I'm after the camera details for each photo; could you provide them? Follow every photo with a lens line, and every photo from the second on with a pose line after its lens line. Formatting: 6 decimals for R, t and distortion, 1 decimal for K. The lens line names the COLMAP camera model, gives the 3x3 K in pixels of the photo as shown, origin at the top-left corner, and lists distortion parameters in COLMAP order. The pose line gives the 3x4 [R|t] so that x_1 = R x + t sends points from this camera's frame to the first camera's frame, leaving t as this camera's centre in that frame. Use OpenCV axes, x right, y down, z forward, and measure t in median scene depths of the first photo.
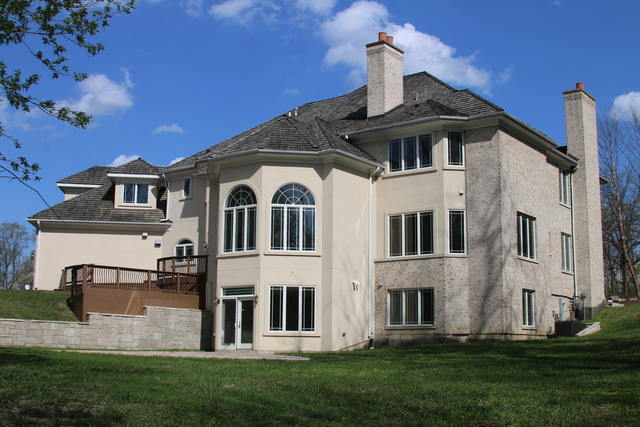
lens RADIAL K [[803.0, 0, 320.0], [0, 803.0, 213.5], [0, 0, 1]] dist [-0.167567, -0.012343]
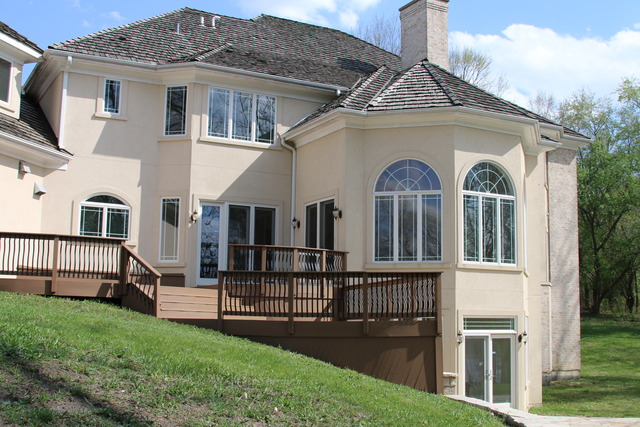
lens RADIAL K [[803.0, 0, 320.0], [0, 803.0, 213.5], [0, 0, 1]] dist [-0.167567, -0.012343]
pose [[0.418814, 0.127823, 0.899031, -0.736117], [-0.162407, 0.984624, -0.064335, 0.070755], [-0.893431, -0.119064, 0.433134, 0.833646]]
